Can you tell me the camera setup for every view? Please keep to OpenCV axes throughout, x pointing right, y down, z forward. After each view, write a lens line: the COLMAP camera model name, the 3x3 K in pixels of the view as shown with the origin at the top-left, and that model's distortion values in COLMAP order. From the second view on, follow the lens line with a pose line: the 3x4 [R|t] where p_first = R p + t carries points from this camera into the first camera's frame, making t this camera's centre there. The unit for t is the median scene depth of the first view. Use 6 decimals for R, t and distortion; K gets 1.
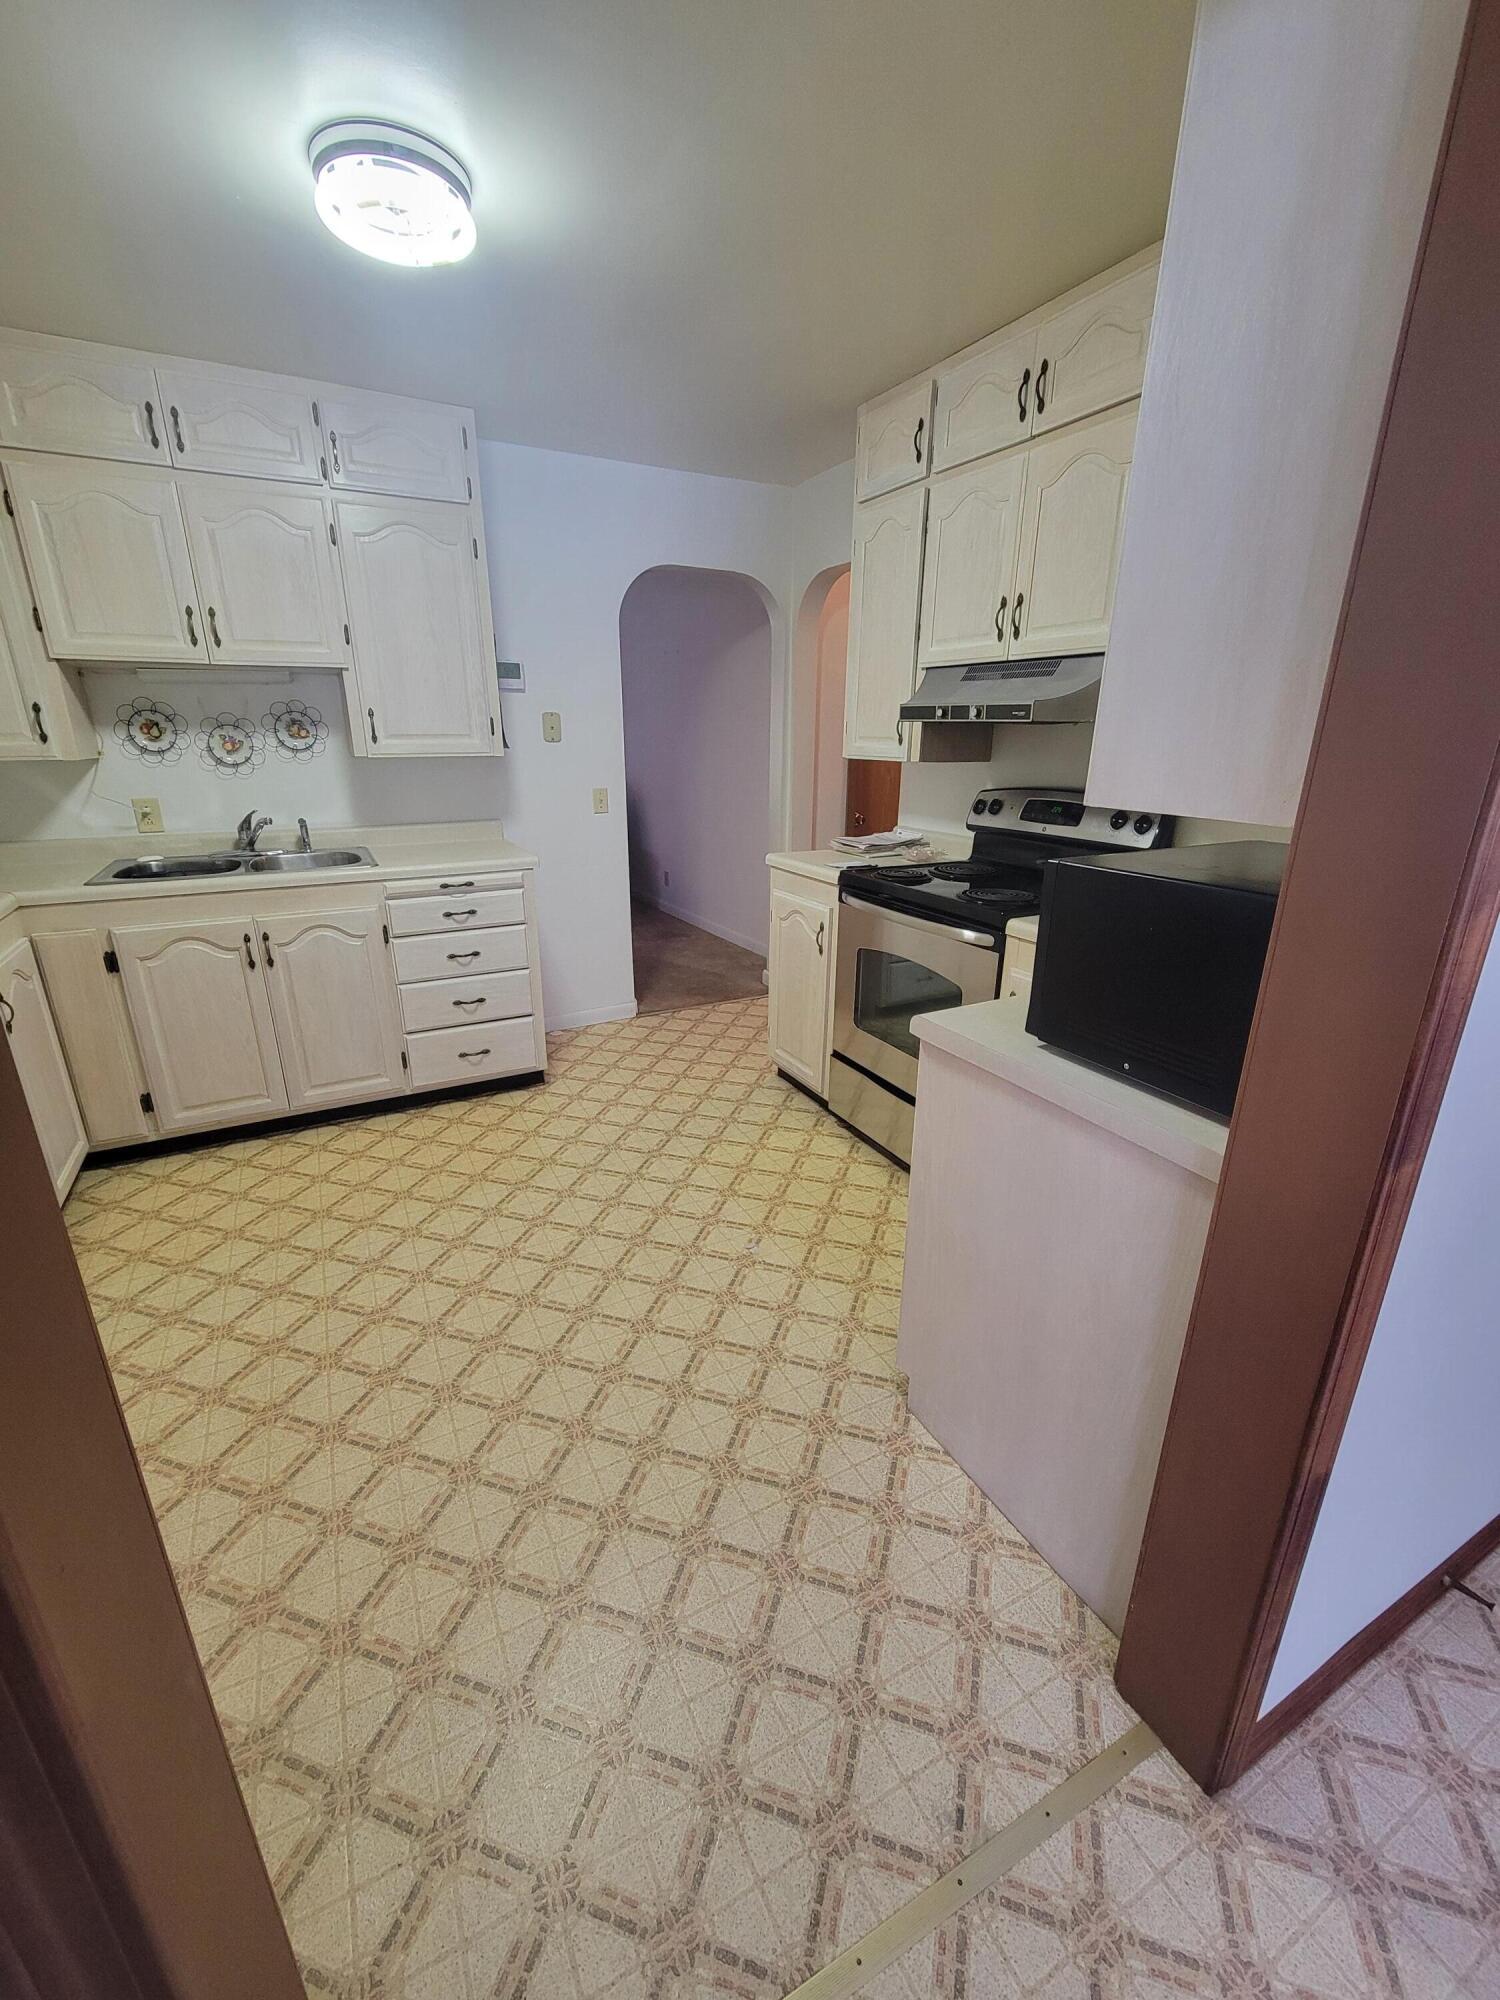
lens RADIAL K [[807.6, 0, 744.3], [0, 807.6, 1002.4], [0, 0, 1]] dist [-0.002203, -0.000855]
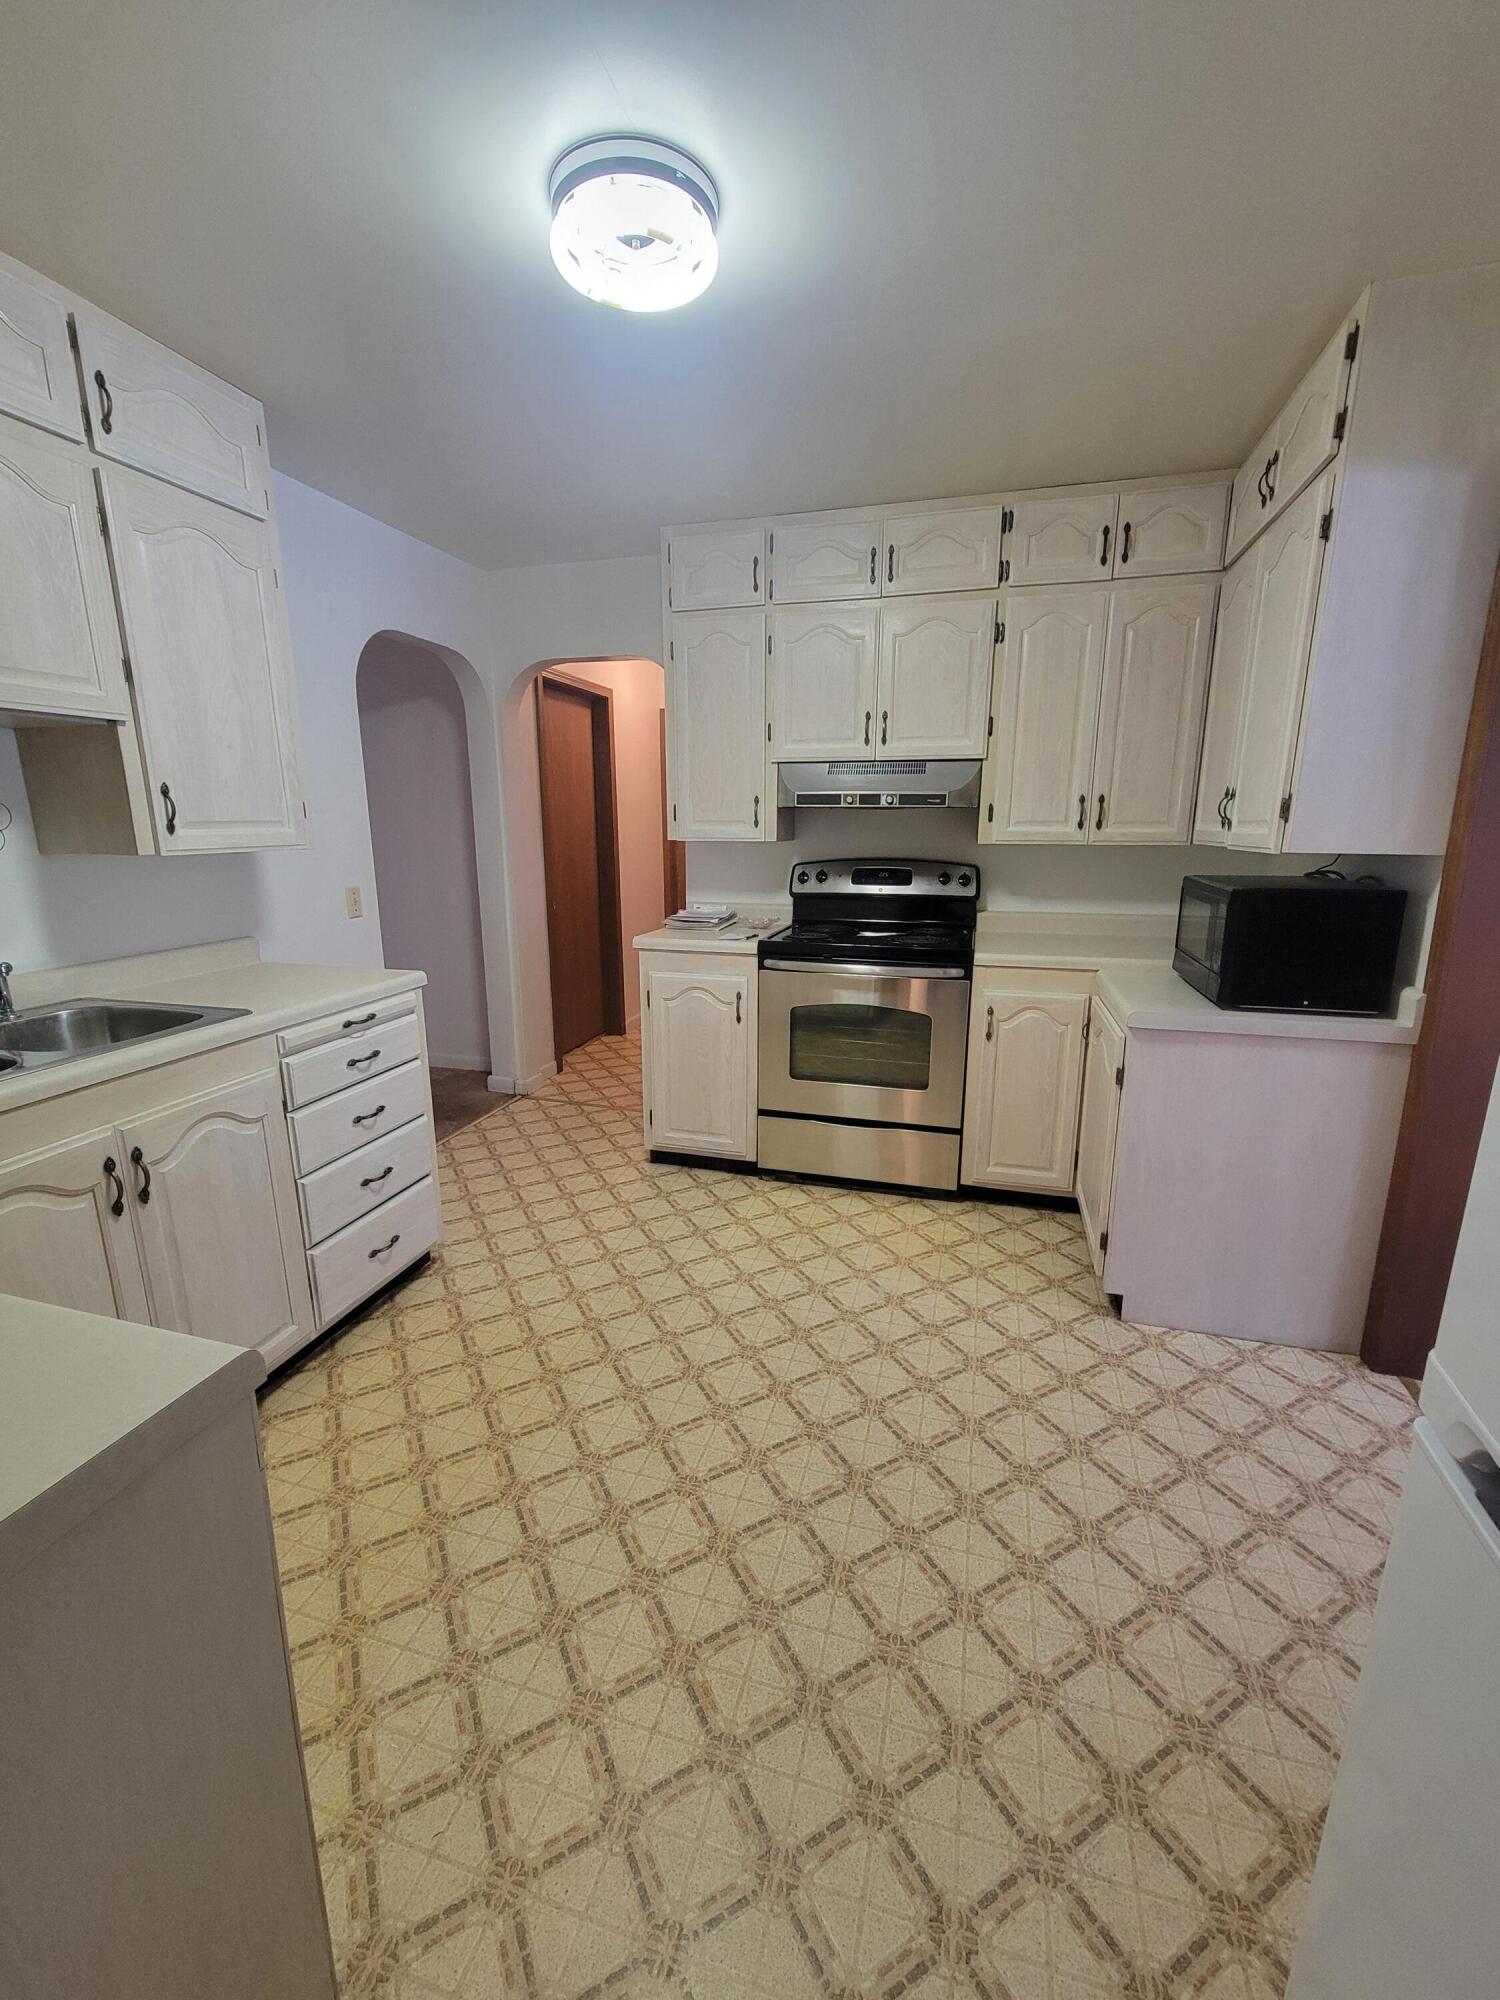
lens RADIAL K [[807.6, 0, 746.2], [0, 807.6, 1002.6], [0, 0, 1]] dist [-0.002203, -0.000855]
pose [[0.698429, -0.162868, 0.696901, -0.652037], [0.233120, 0.972427, -0.006373, -0.078927], [-0.676647, 0.166912, 0.717139, 0.248183]]
